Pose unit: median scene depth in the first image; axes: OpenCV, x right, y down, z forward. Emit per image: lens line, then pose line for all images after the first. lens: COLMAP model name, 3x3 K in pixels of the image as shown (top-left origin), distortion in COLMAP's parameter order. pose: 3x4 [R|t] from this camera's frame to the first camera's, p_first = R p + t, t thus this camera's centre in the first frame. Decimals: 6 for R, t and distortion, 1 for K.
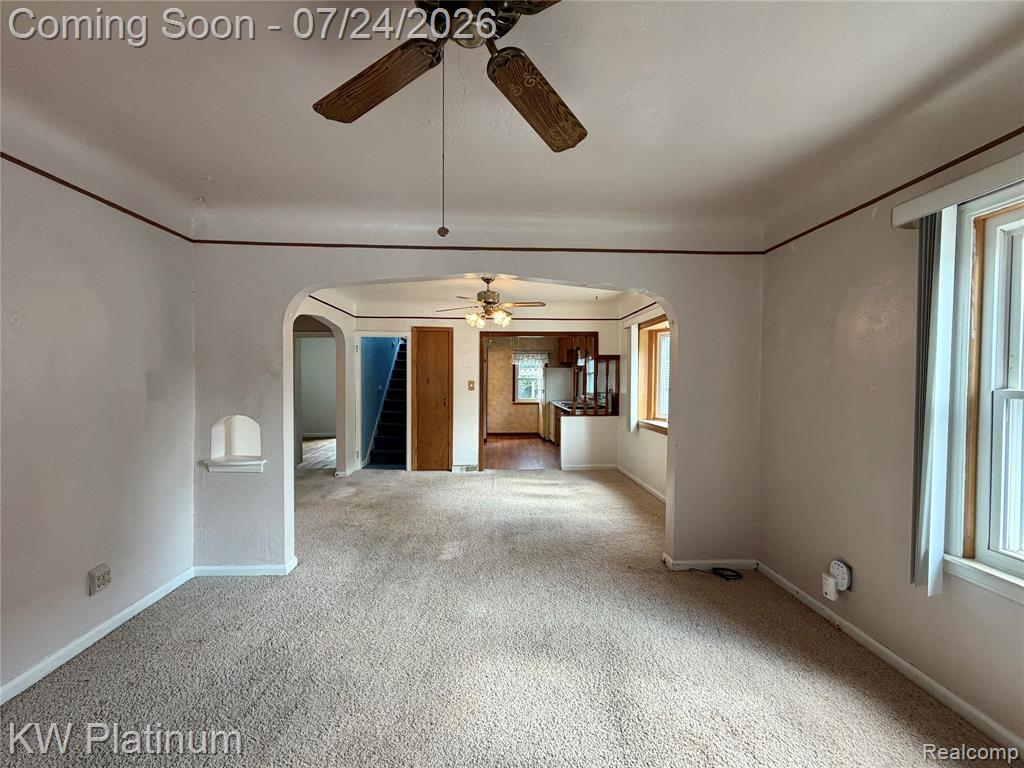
lens RADIAL K [[407.2, 0, 510.2], [0, 407.2, 383.8], [0, 0, 1]] dist [0.000890, 0.000218]
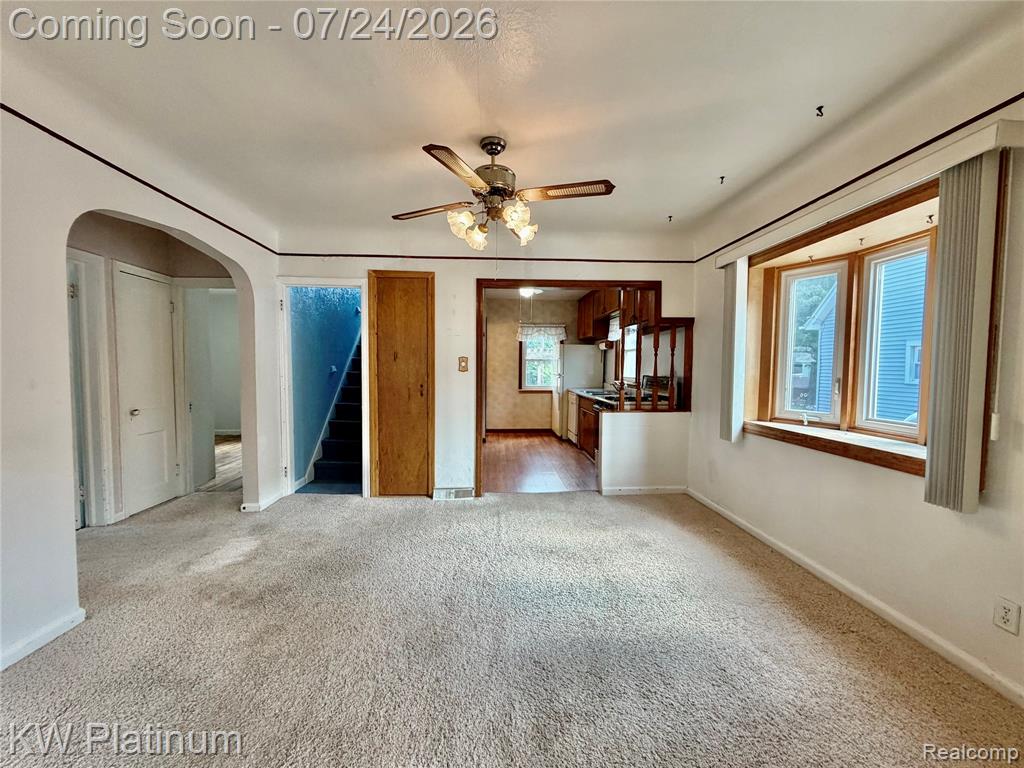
lens RADIAL K [[407.2, 0, 510.5], [0, 407.2, 385.2], [0, 0, 1]] dist [0.000890, 0.000218]
pose [[0.999964, 0.002085, 0.008280, -0.026534], [-0.002376, 0.999371, 0.035396, 0.014440], [-0.008201, -0.035414, 0.999339, 0.357513]]
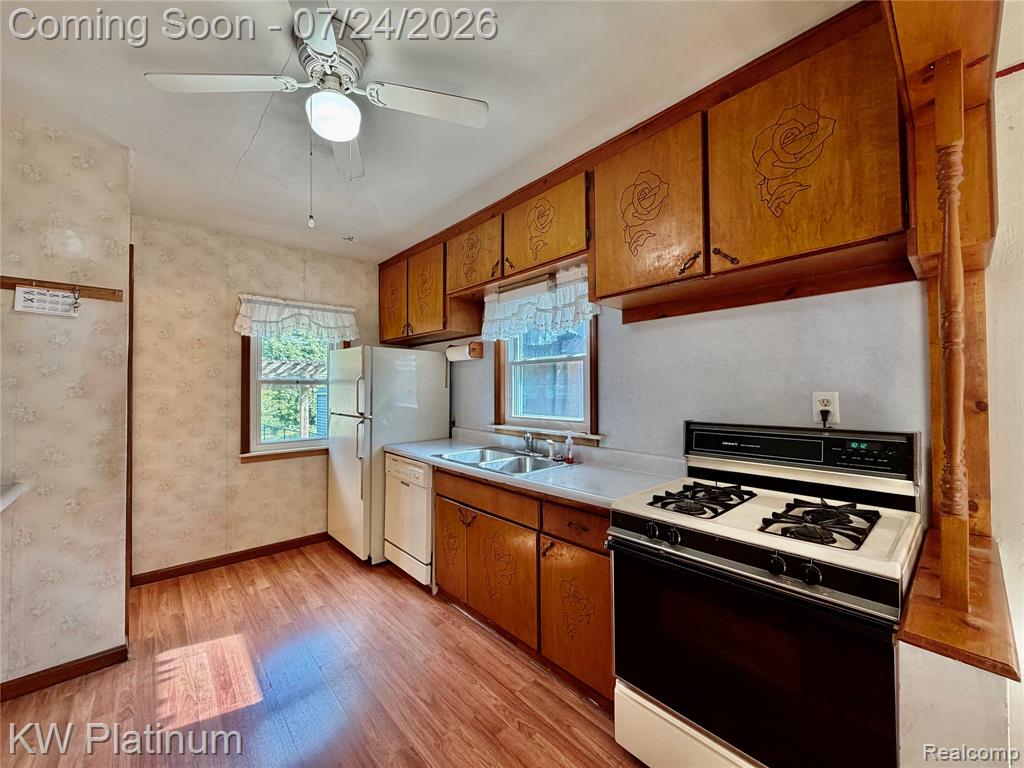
lens RADIAL K [[407.2, 0, 511.4], [0, 407.2, 385.9], [0, 0, 1]] dist [0.000890, 0.000218]
pose [[0.772404, -0.004206, 0.635117, -0.052836], [0.016401, 0.999777, -0.013325, -0.001456], [-0.634920, 0.020709, 0.772301, 1.002194]]
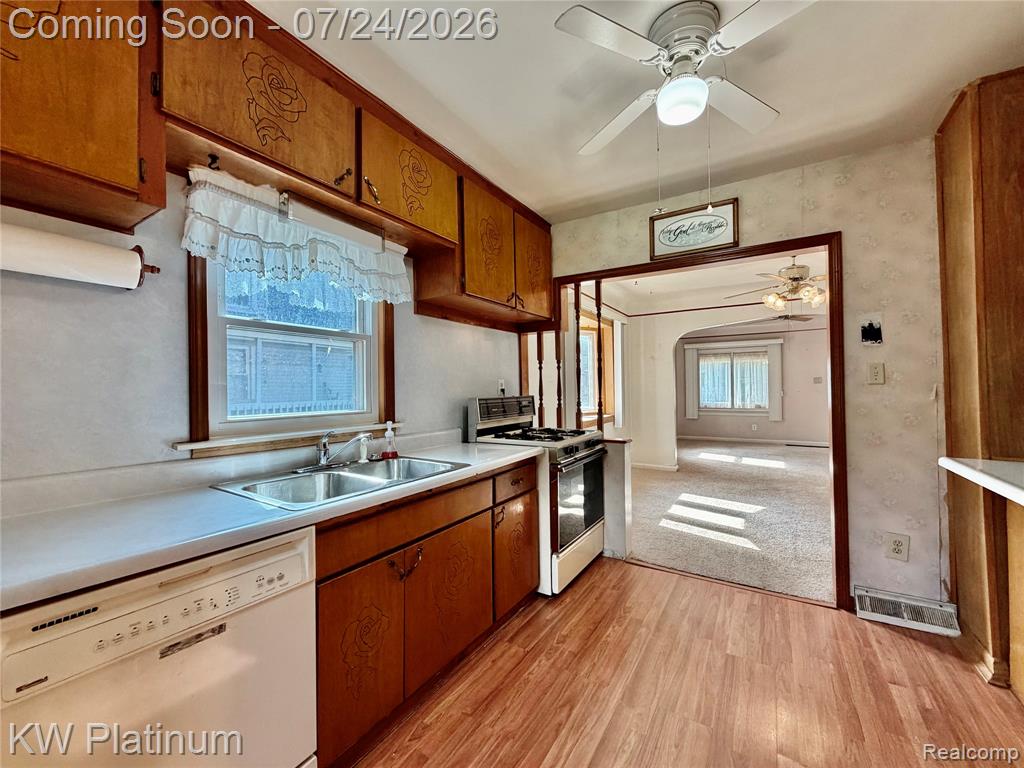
lens RADIAL K [[407.2, 0, 509.4], [0, 407.2, 385.8], [0, 0, 1]] dist [0.000890, 0.000218]
pose [[-0.824648, 0.007542, 0.565596, -0.034868], [0.012209, 0.999915, 0.004467, 0.007677], [-0.565514, 0.010589, -0.824670, 1.495590]]
